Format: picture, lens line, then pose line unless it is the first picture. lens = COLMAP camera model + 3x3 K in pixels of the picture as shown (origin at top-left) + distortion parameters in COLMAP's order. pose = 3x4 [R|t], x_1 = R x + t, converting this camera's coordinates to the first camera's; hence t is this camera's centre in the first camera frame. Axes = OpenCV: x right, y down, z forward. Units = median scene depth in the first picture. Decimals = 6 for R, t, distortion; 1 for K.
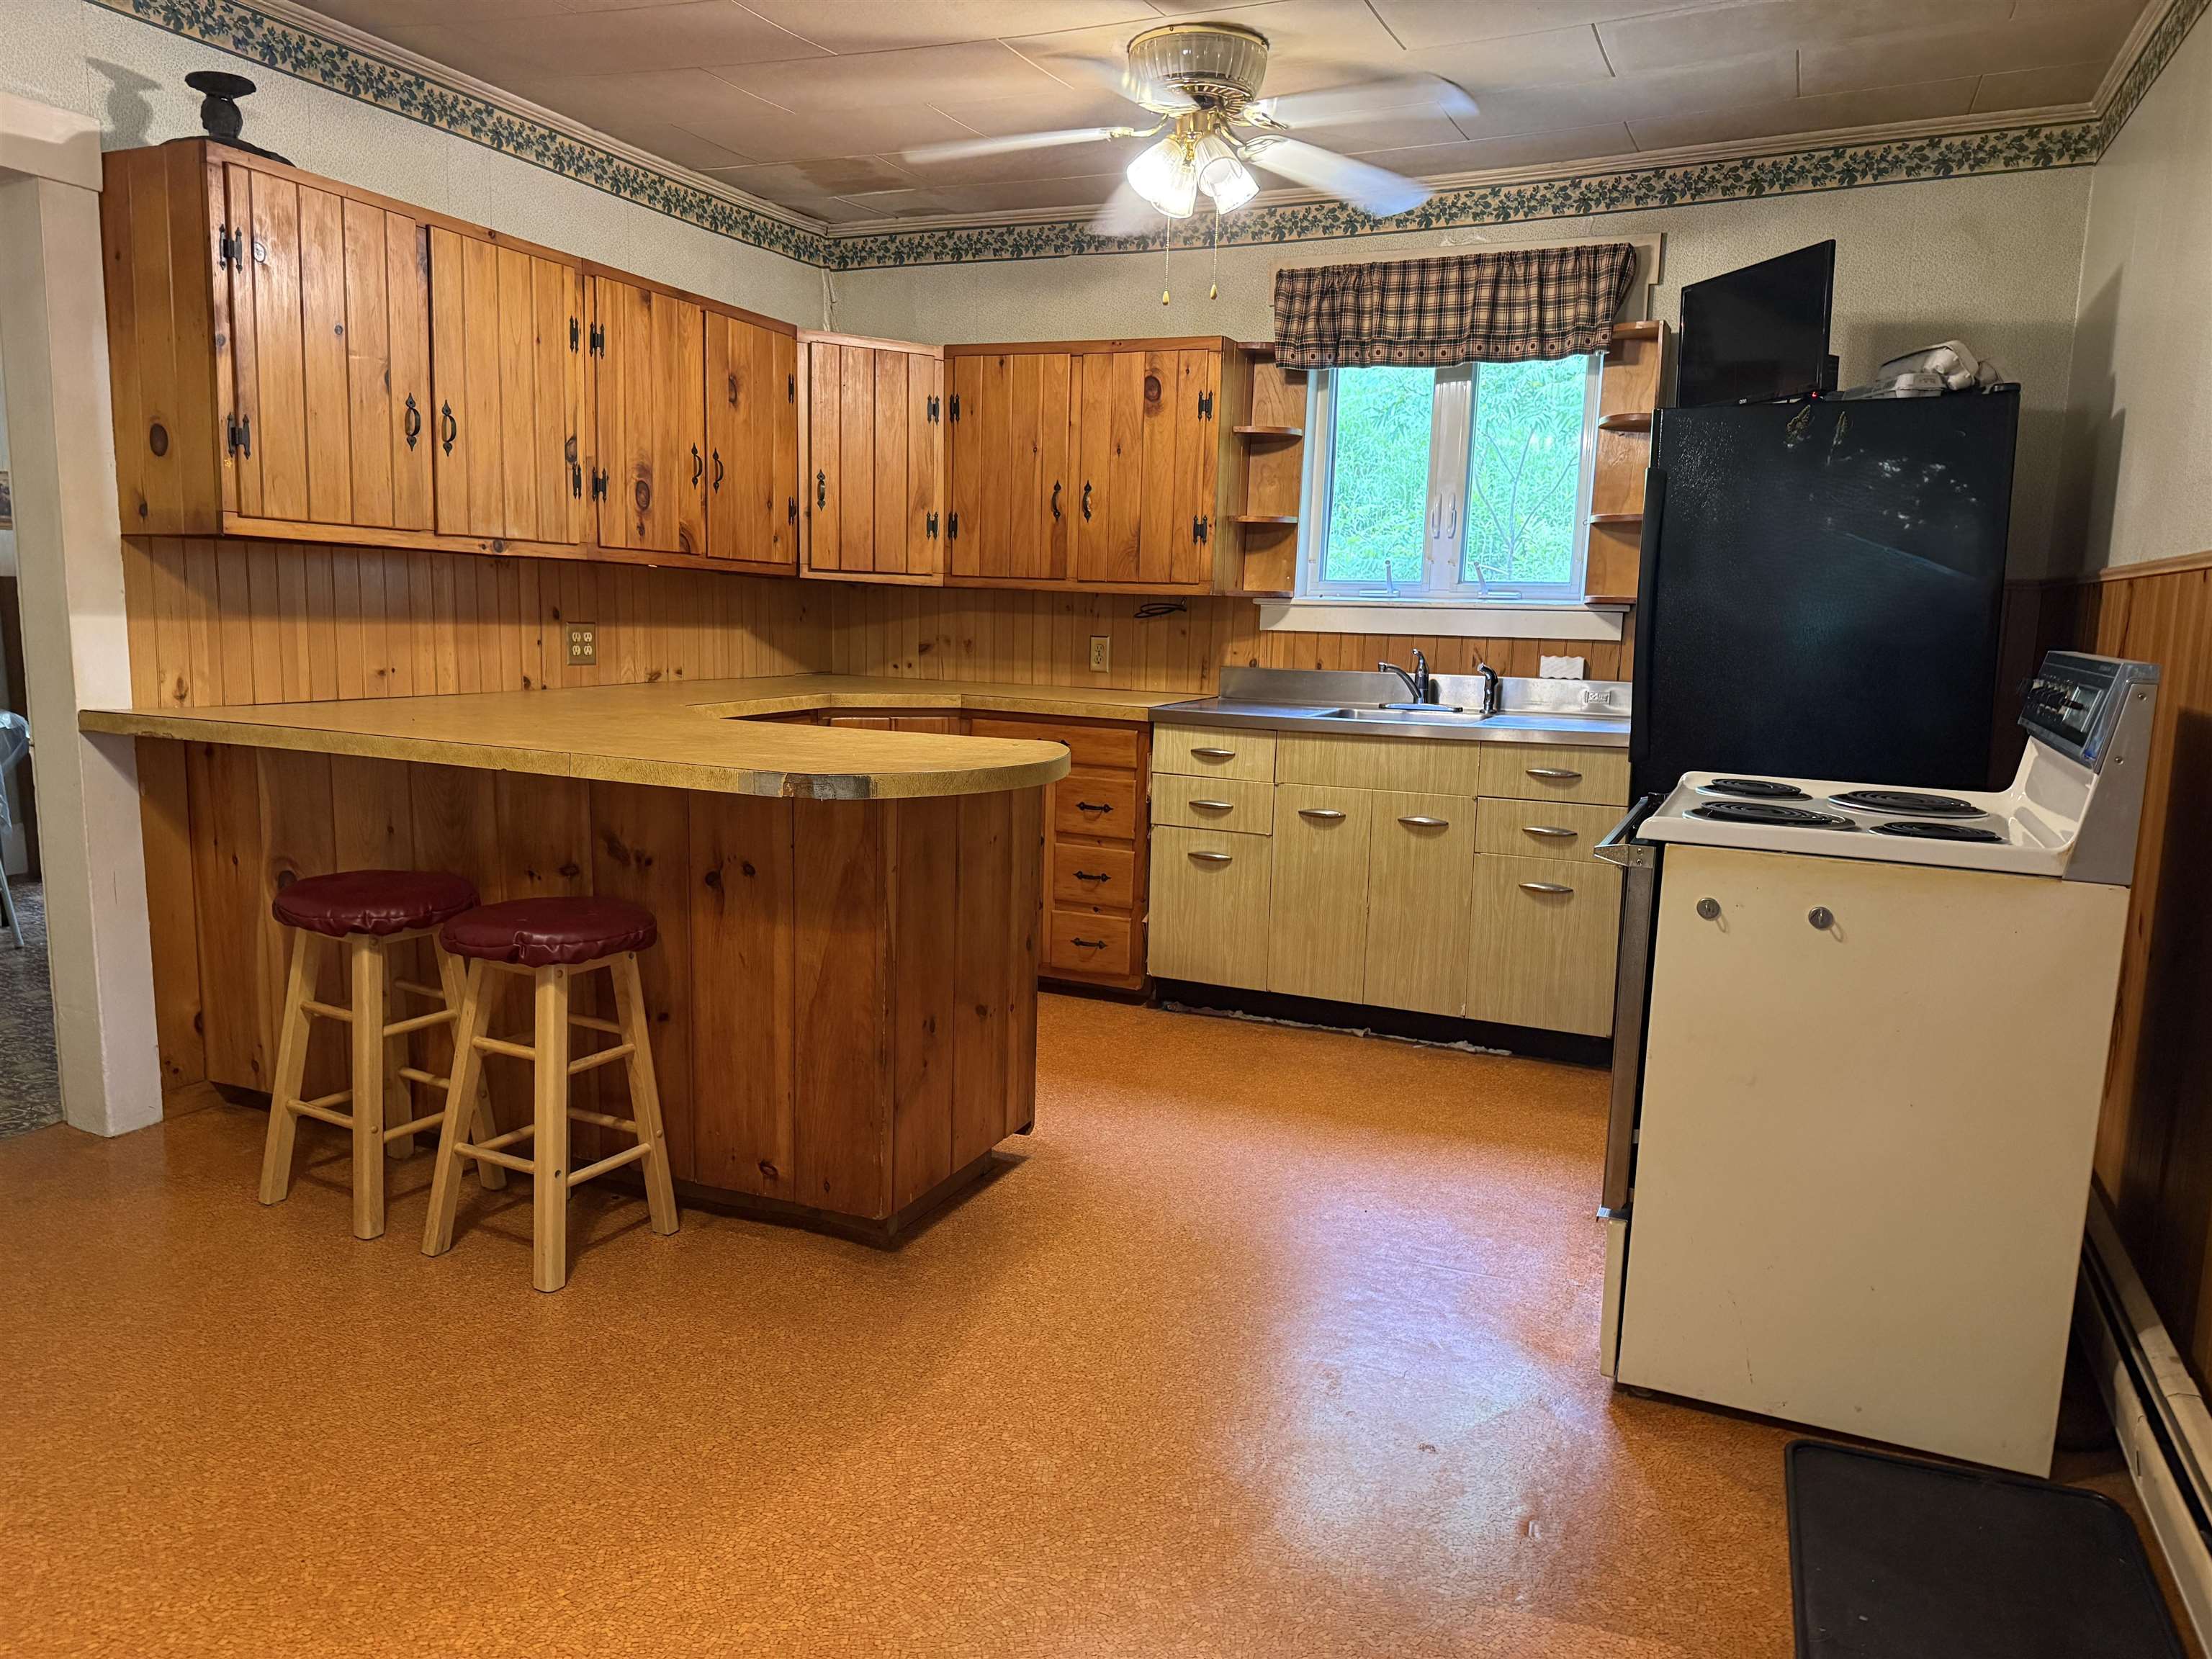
lens RADIAL K [[1552.8, 0, 1102.4], [0, 1552.8, 841.9], [0, 0, 1]] dist [0.098898, -0.123119]
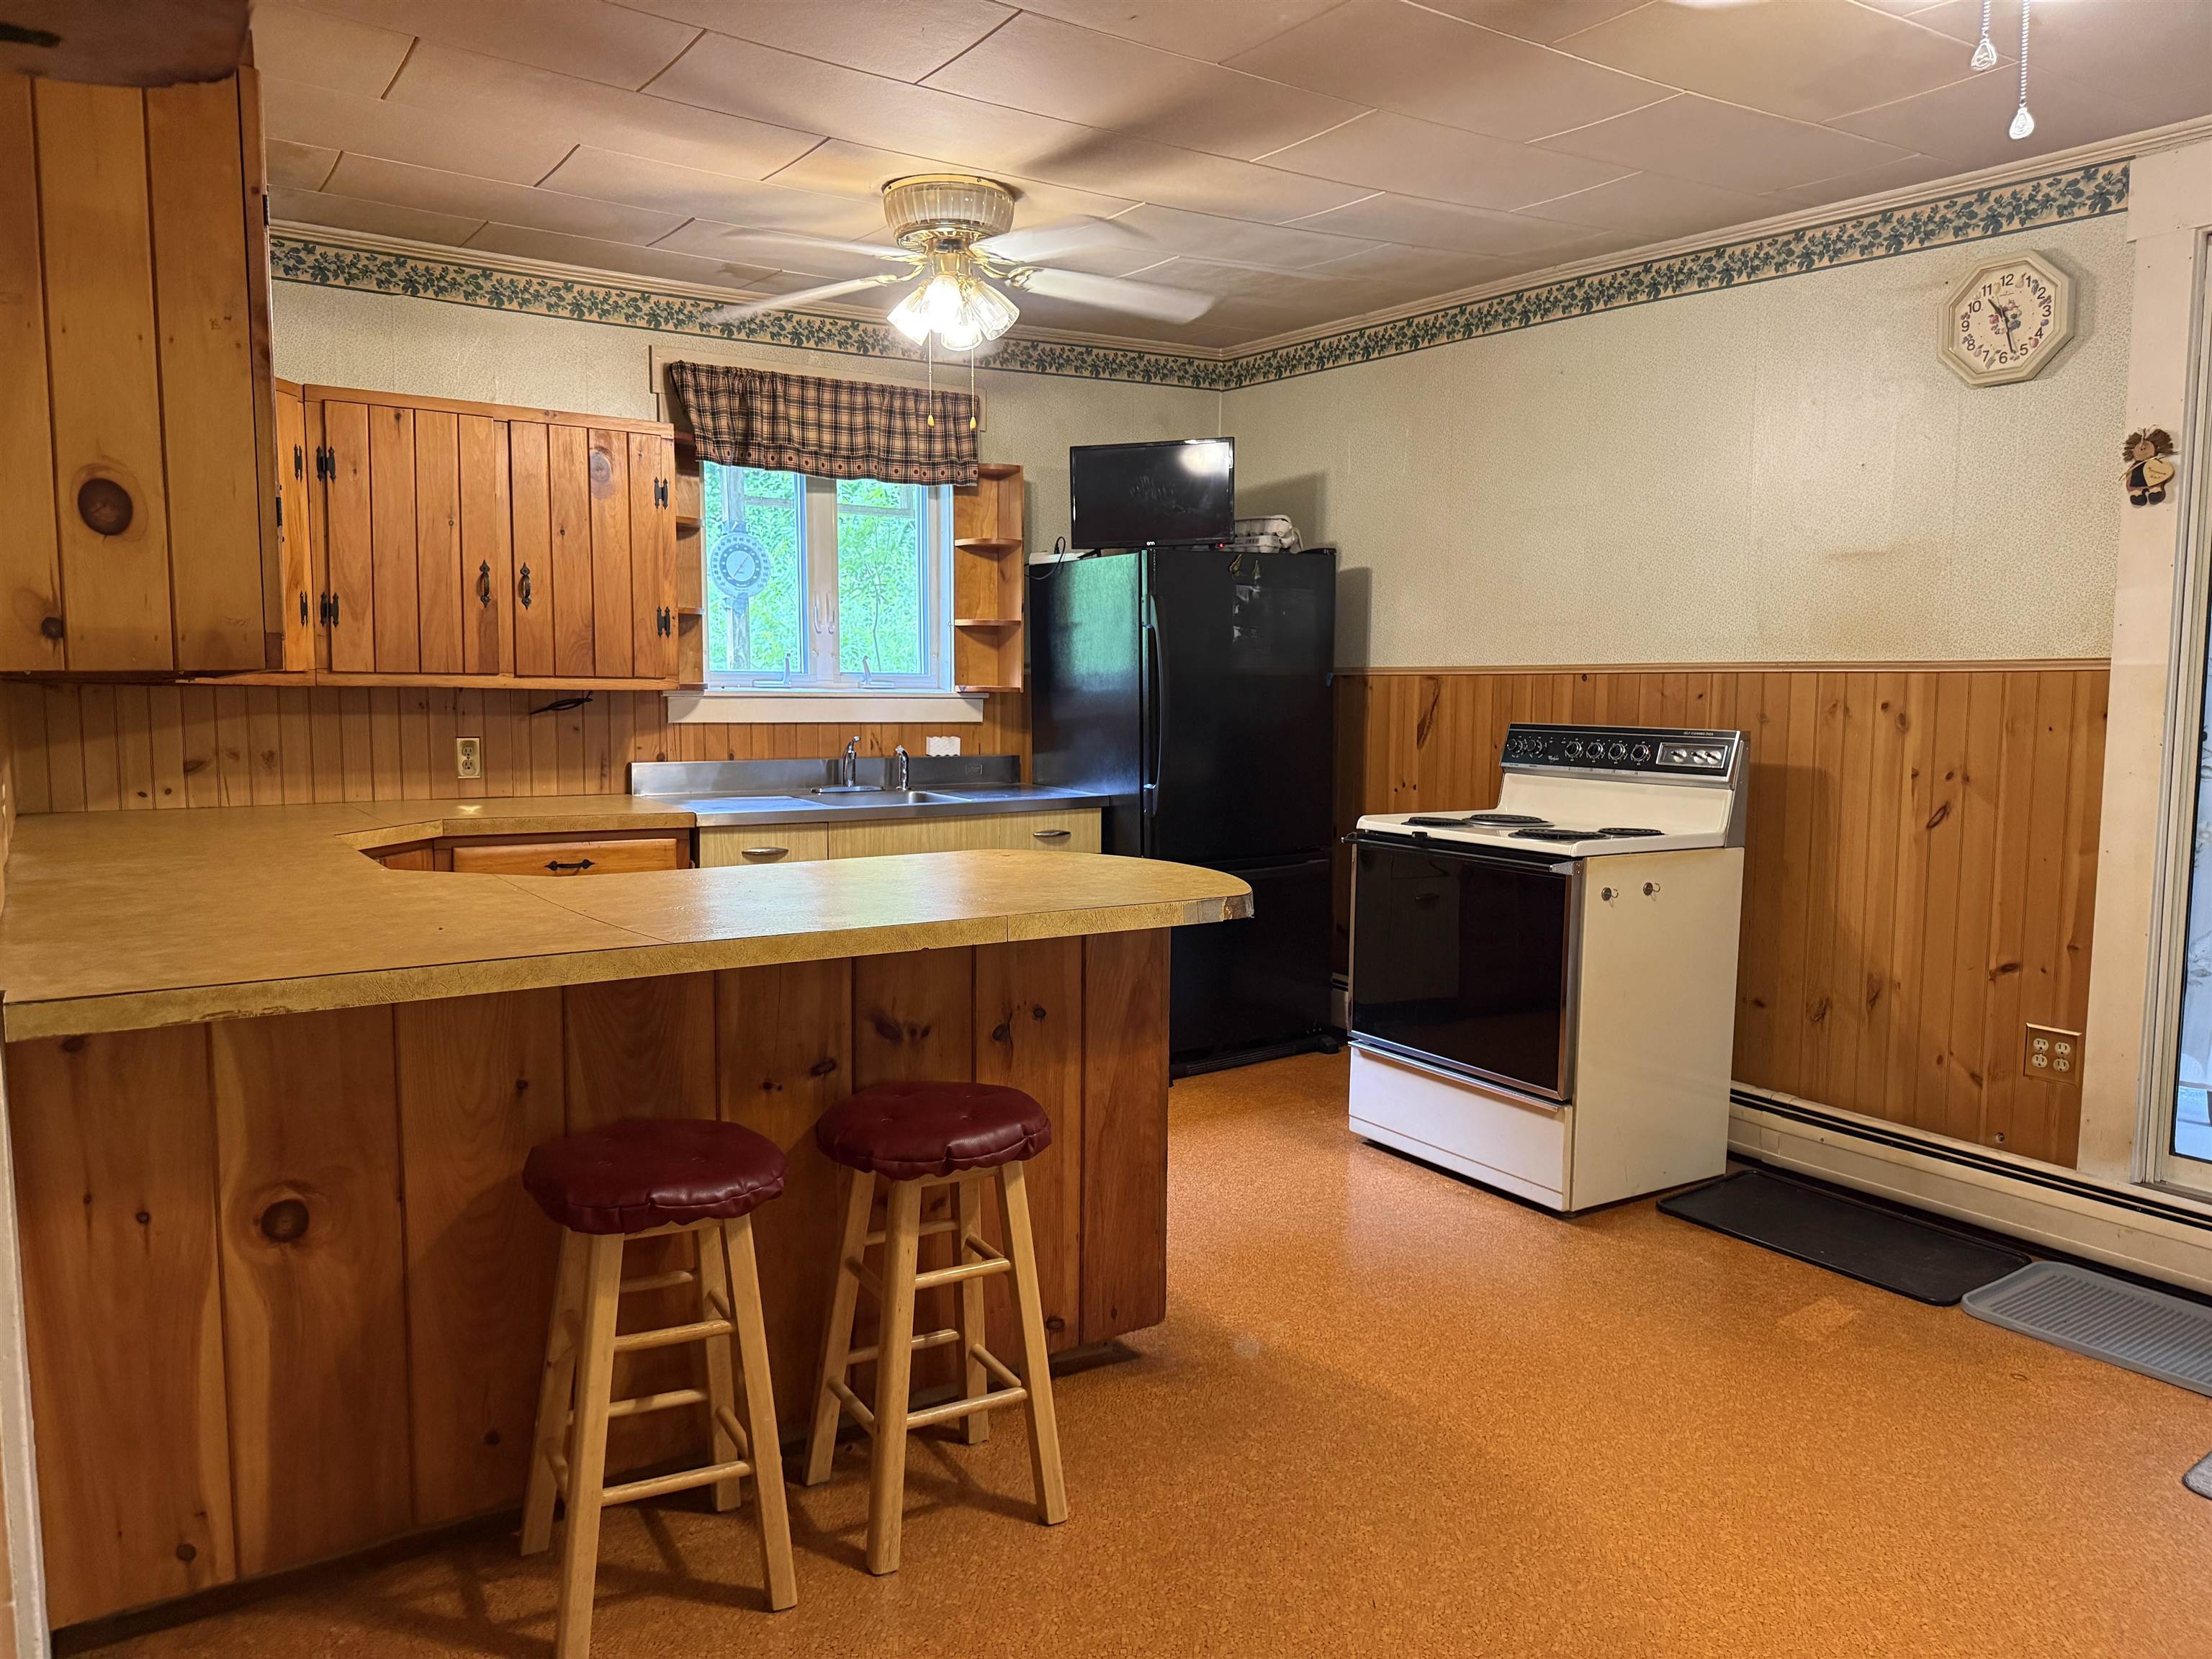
lens RADIAL K [[1519.8, 0, 1099.2], [0, 1519.8, 853.3], [0, 0, 1]] dist [0.151539, -0.310156]
pose [[0.540653, -0.118740, 0.832823, -0.607895], [0.135309, 0.989373, 0.053220, -0.077227], [-0.830292, 0.083915, 0.550974, 0.282746]]
